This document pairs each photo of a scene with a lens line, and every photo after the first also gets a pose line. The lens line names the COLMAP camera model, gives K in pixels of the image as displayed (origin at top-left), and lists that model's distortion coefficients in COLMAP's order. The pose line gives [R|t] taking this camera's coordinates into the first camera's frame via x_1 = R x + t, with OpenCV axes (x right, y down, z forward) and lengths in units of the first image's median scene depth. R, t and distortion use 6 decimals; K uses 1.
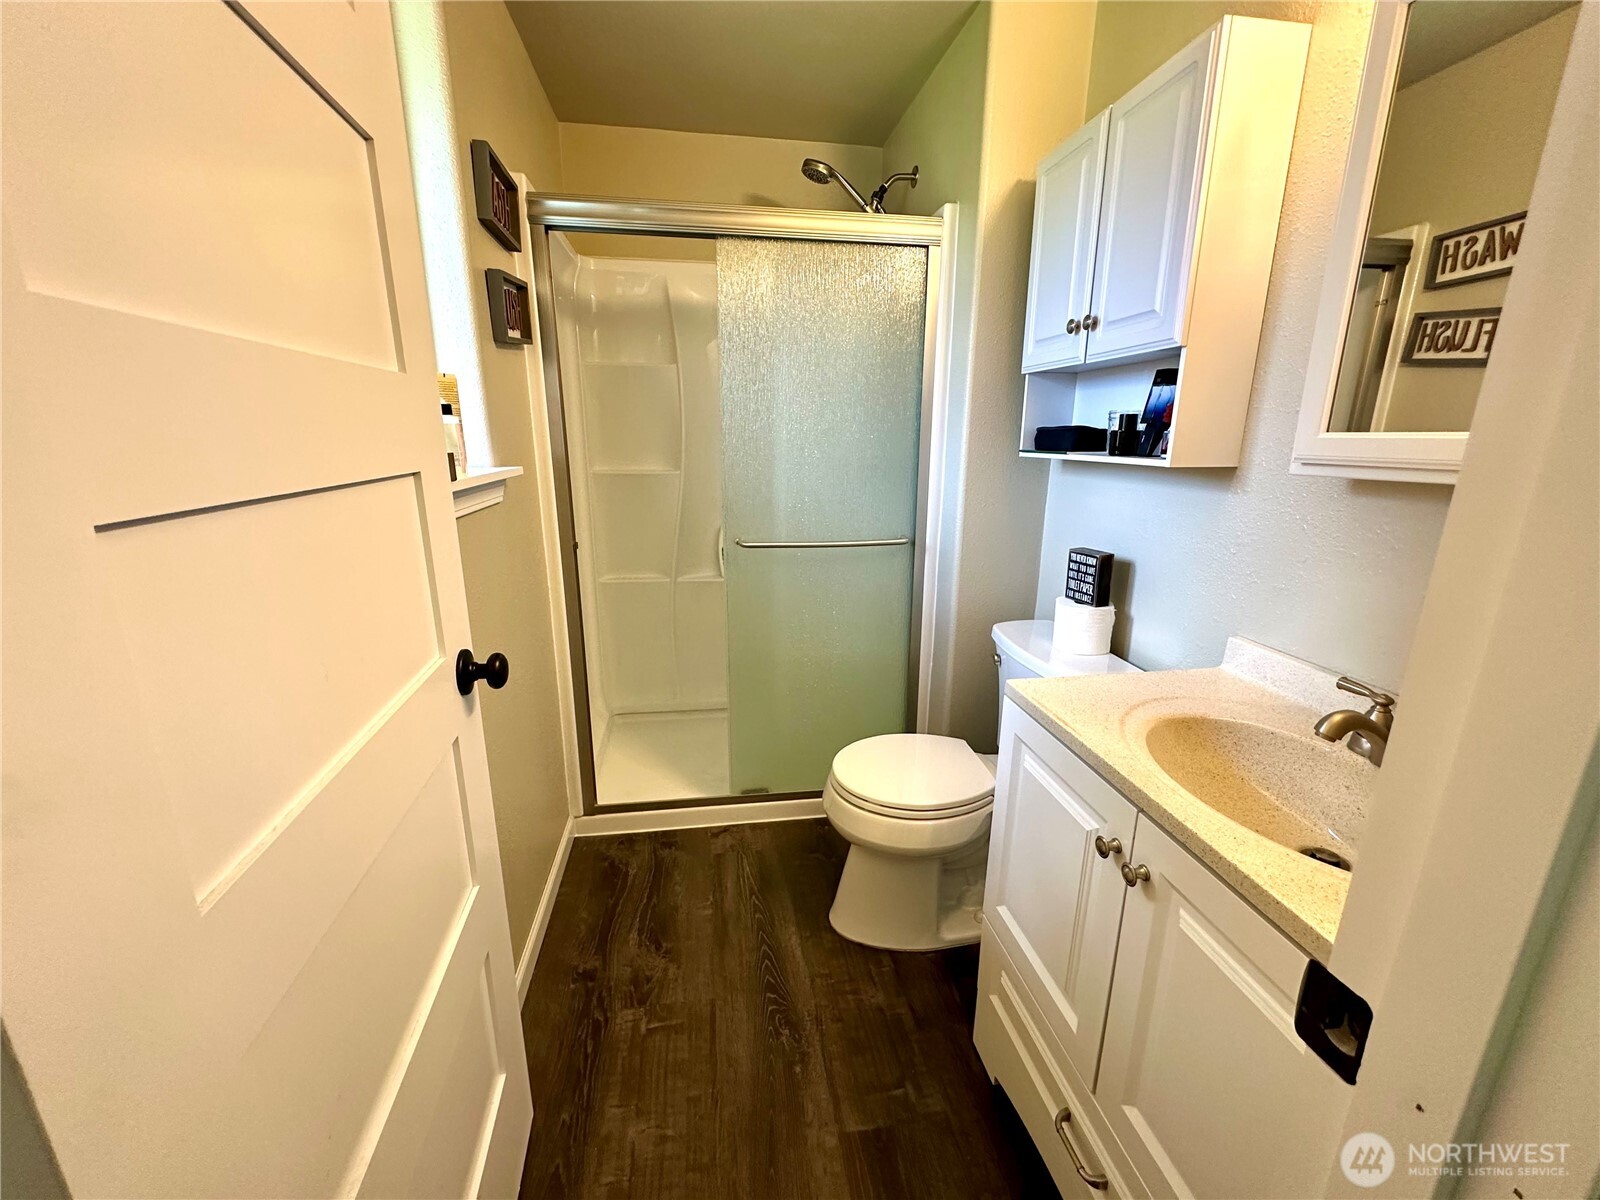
lens RADIAL K [[642.0, 0, 800.0], [0, 642.0, 600.0], [0, 0, 1]] dist [0.001019, 0.000479]
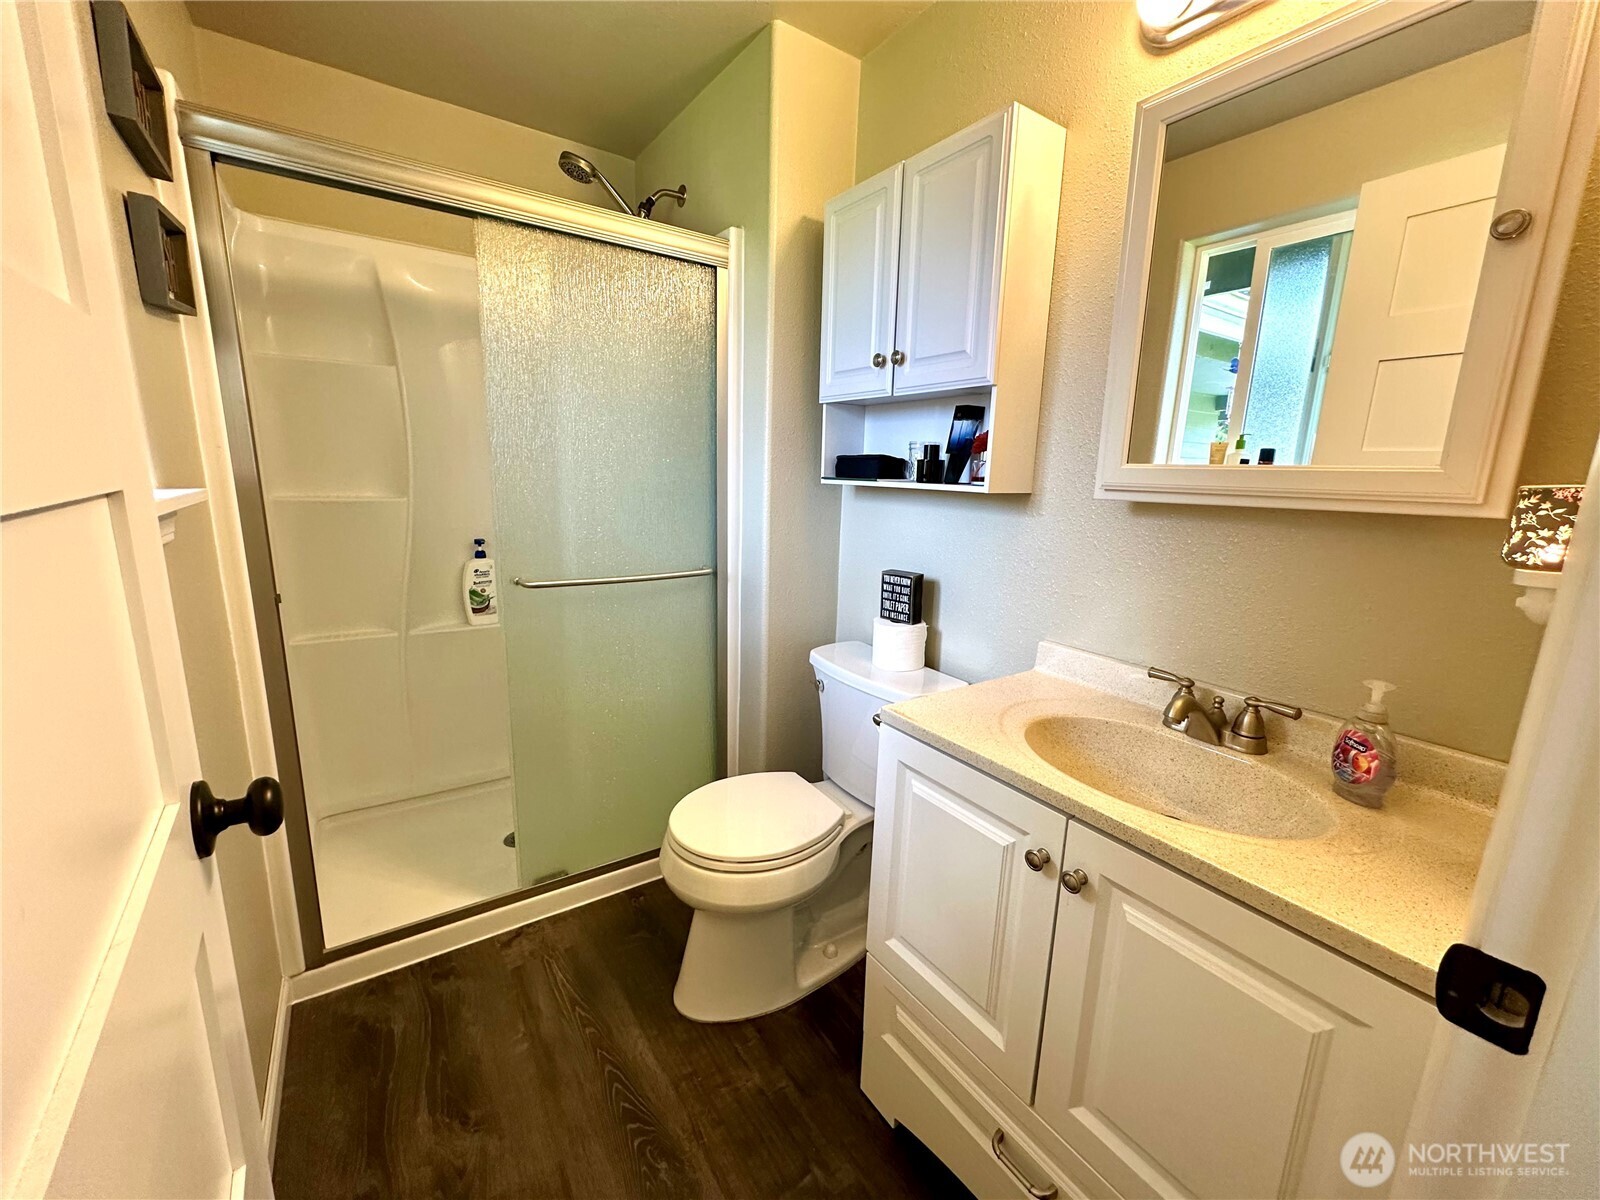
lens RADIAL K [[642.0, 0, 800.0], [0, 642.0, 600.0], [0, 0, 1]] dist [0.001019, 0.000479]
pose [[0.902882, -0.066377, 0.424733, -0.148092], [0.084979, 0.996070, -0.024979, -0.018275], [-0.421405, 0.058646, 0.904974, 0.114335]]
